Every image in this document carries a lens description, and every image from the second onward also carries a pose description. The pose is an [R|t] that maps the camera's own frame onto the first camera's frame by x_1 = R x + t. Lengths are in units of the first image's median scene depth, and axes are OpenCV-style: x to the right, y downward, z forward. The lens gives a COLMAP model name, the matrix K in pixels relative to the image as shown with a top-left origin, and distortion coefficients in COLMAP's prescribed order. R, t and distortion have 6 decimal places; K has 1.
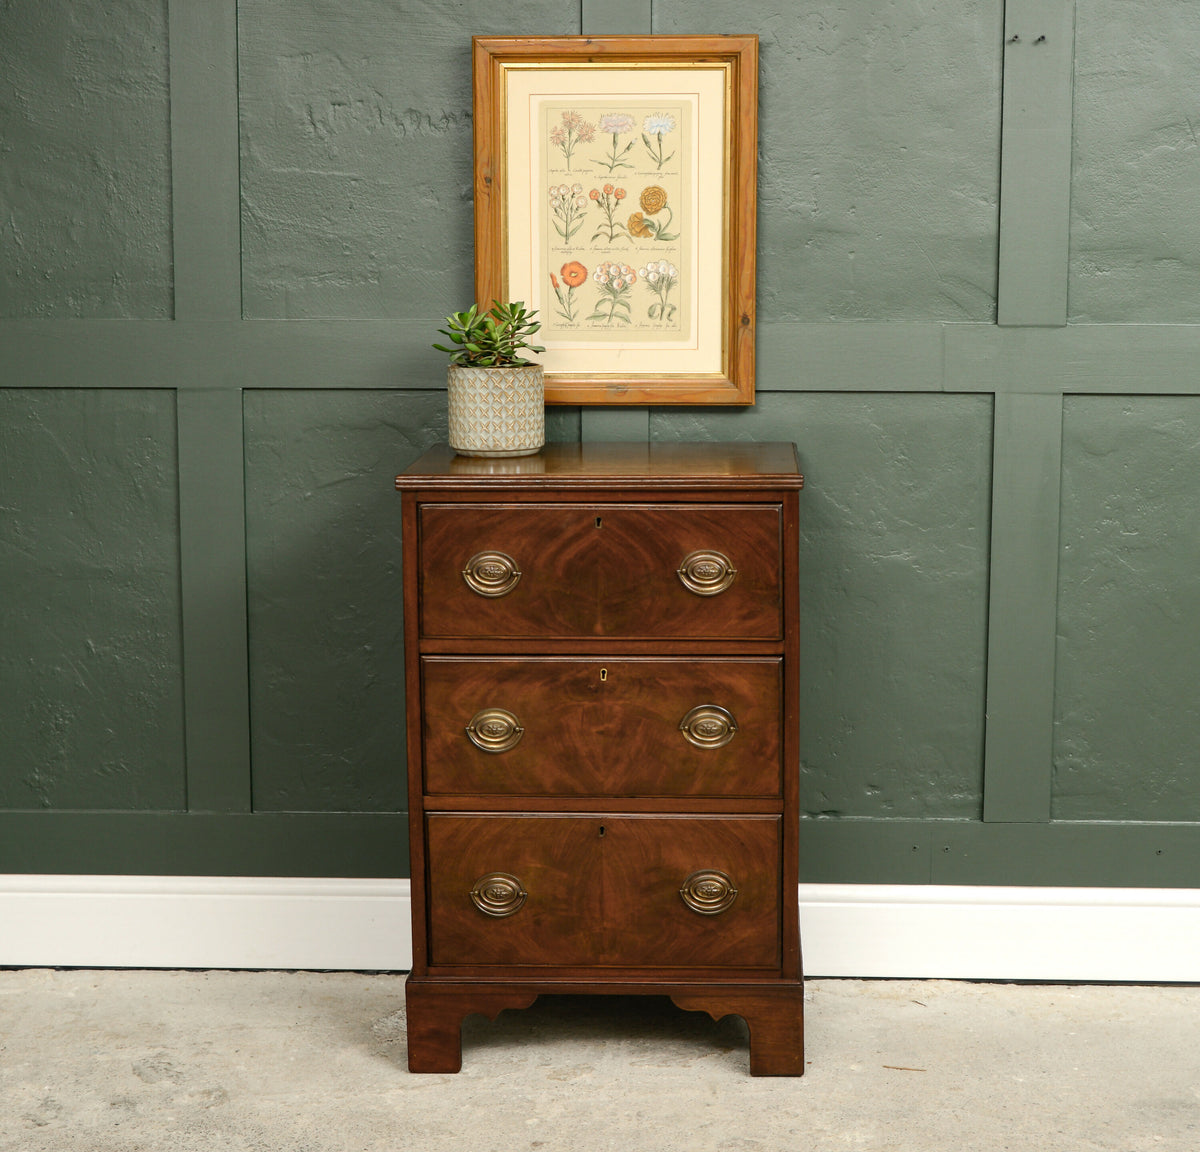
lens RADIAL K [[2289.1, 0, 635.1], [0, 2289.1, 581.8], [0, 0, 1]] dist [-0.005985, 0.000000]
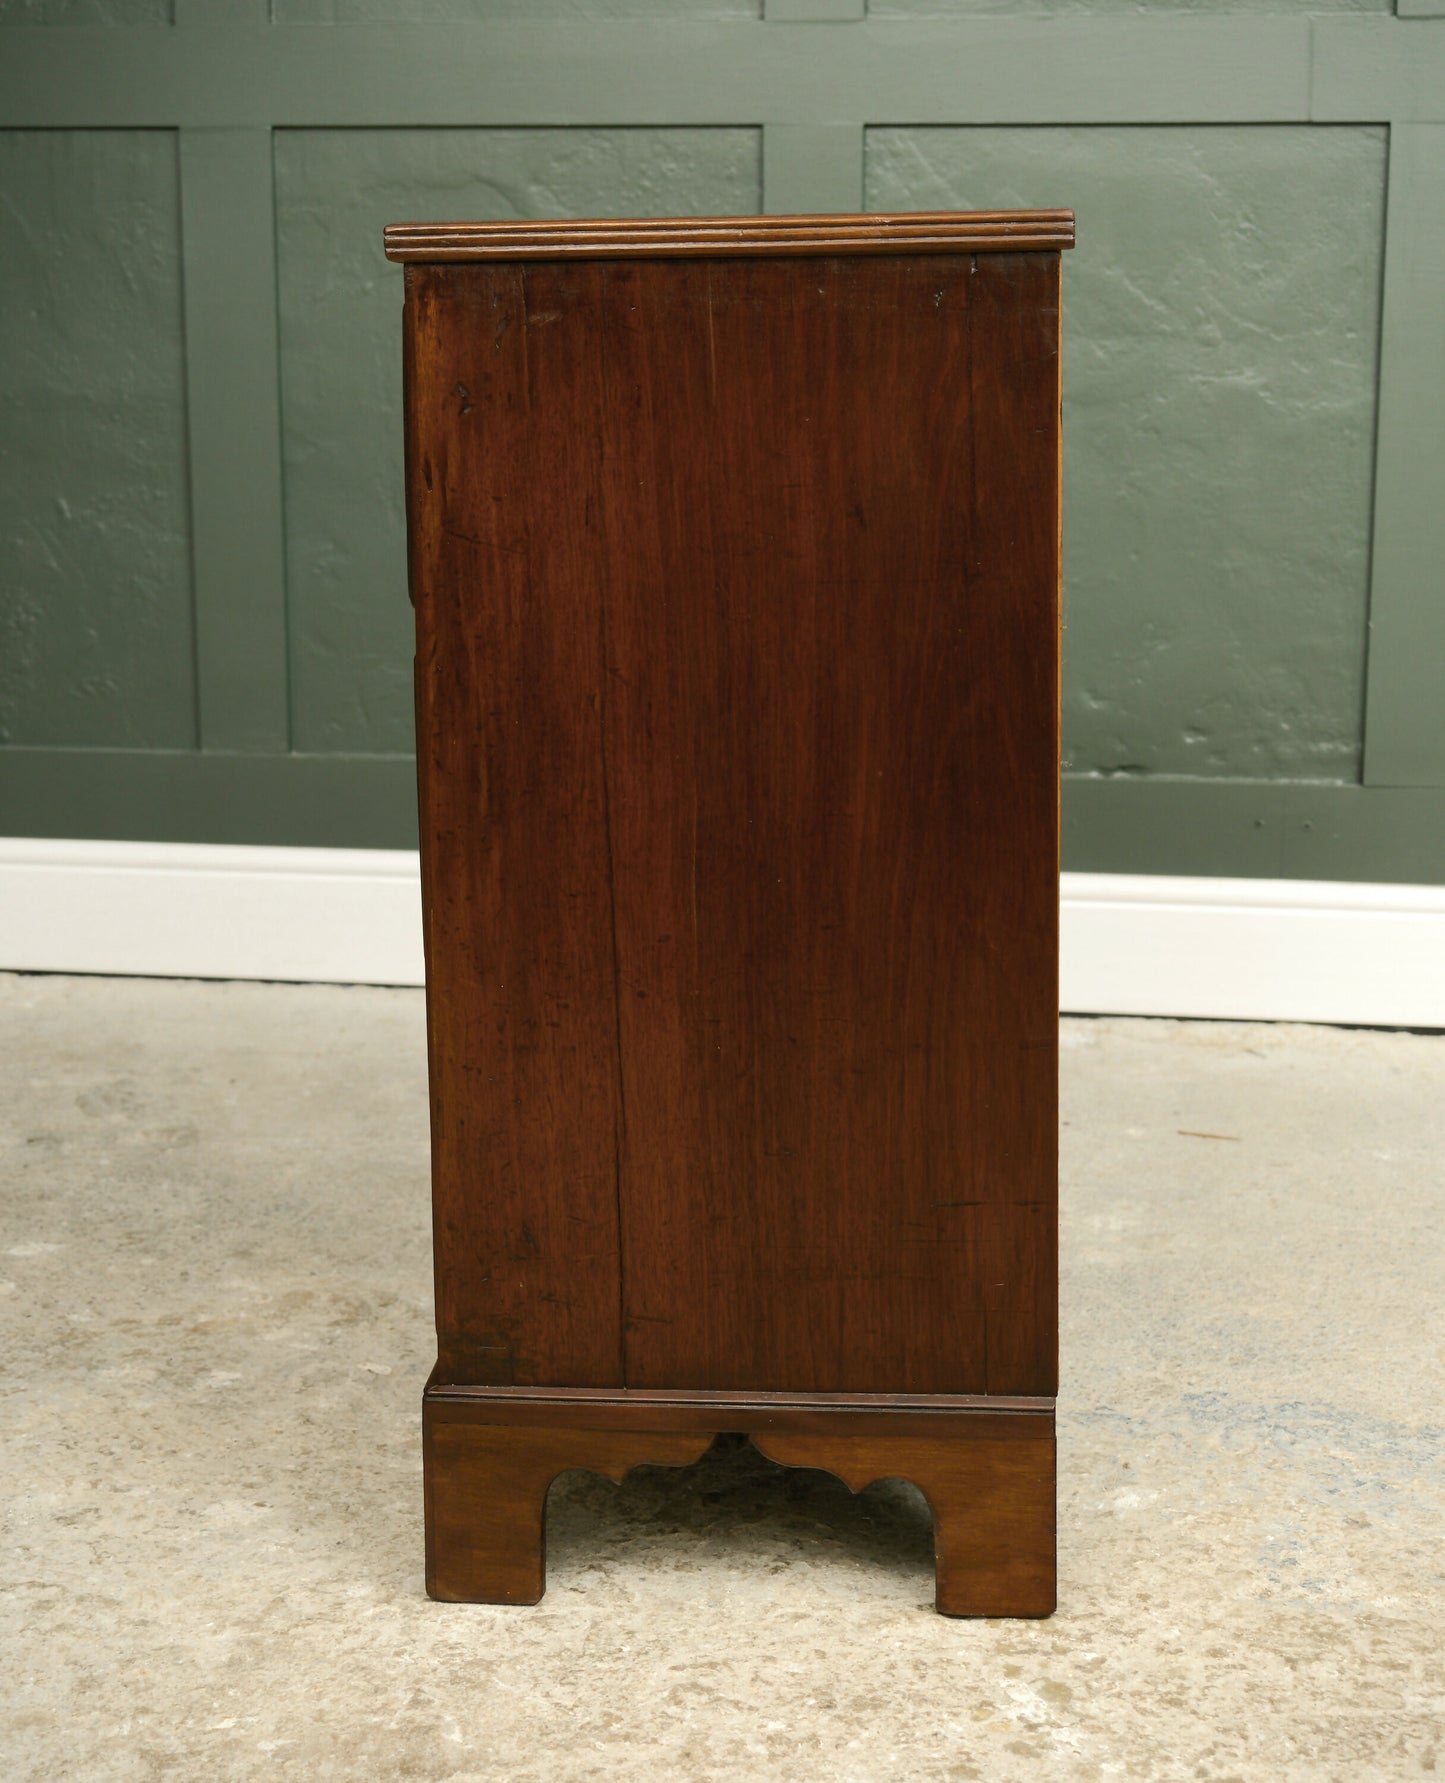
lens RADIAL K [[3022.5, 0, 731.0], [0, 3022.5, 754.7], [0, 0, 1]] dist [0.012502, 0.000000]
pose [[0.992875, 0.019732, -0.117514, 0.082818], [-0.014904, 0.999014, 0.041820, 0.070105], [0.118223, -0.039771, 0.992190, 0.126794]]
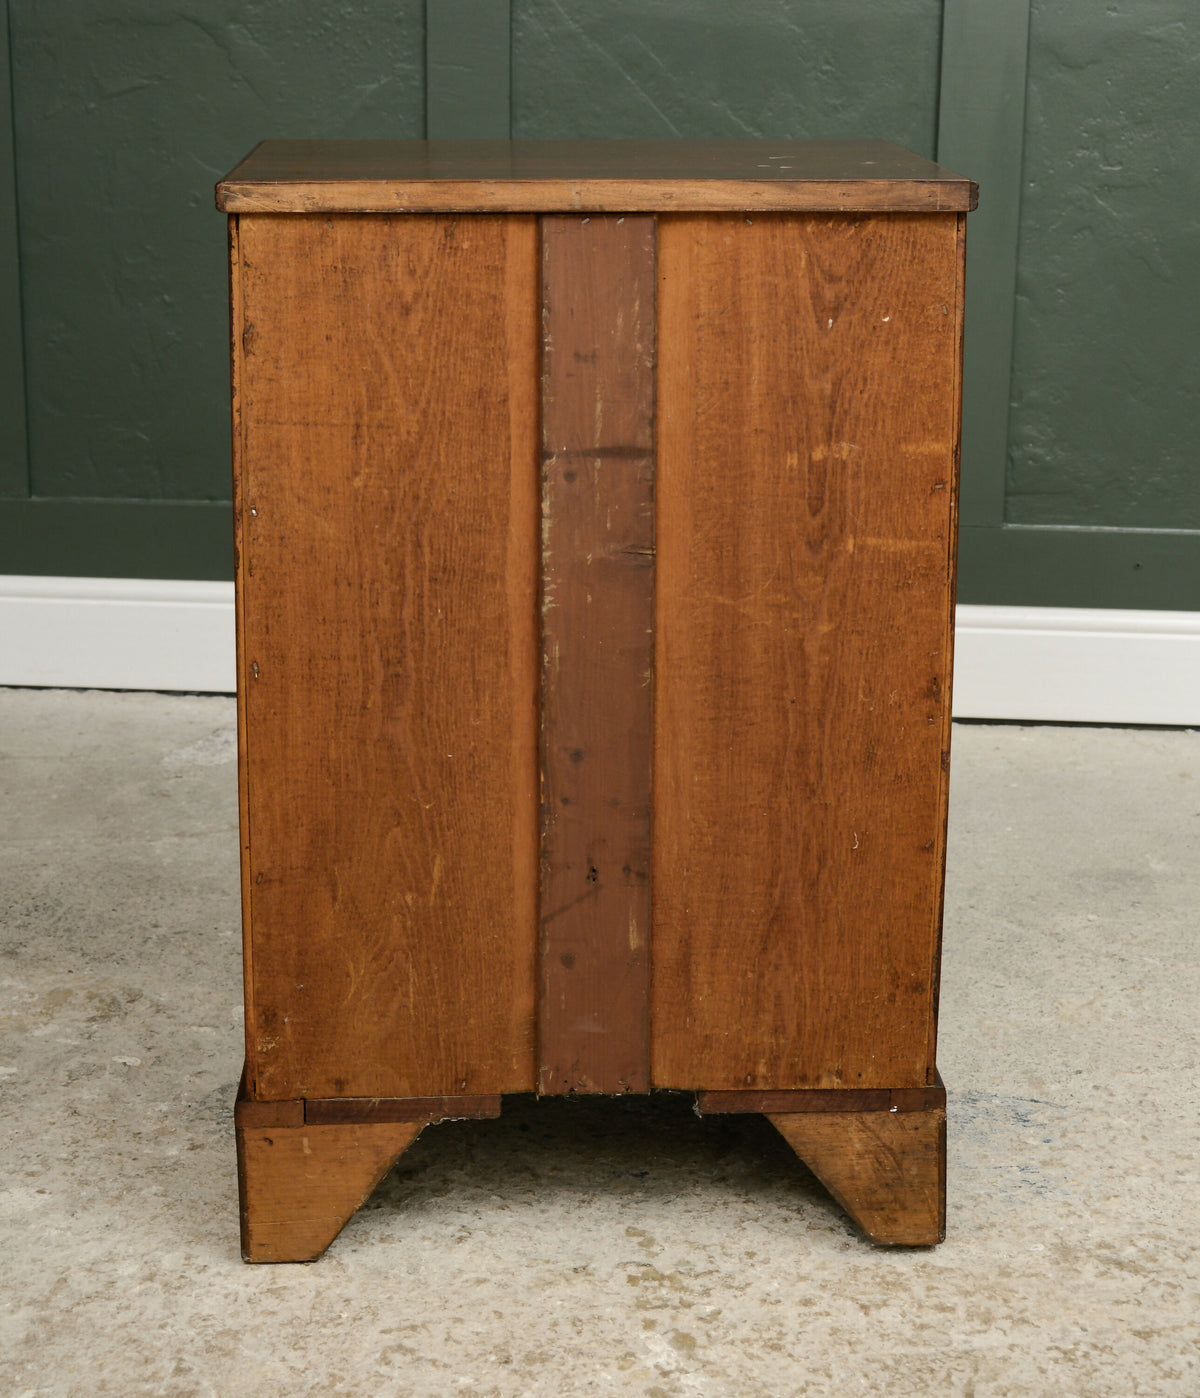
lens RADIAL K [[2600.1, 0, 603.0], [0, 2600.1, 522.2], [0, 0, 1]] dist [0.006920, 0.000000]
pose [[0.999367, 0.017233, -0.031134, 0.077091], [-0.013877, 0.994379, 0.104965, 0.009861], [0.032768, -0.104466, 0.993988, 0.090497]]
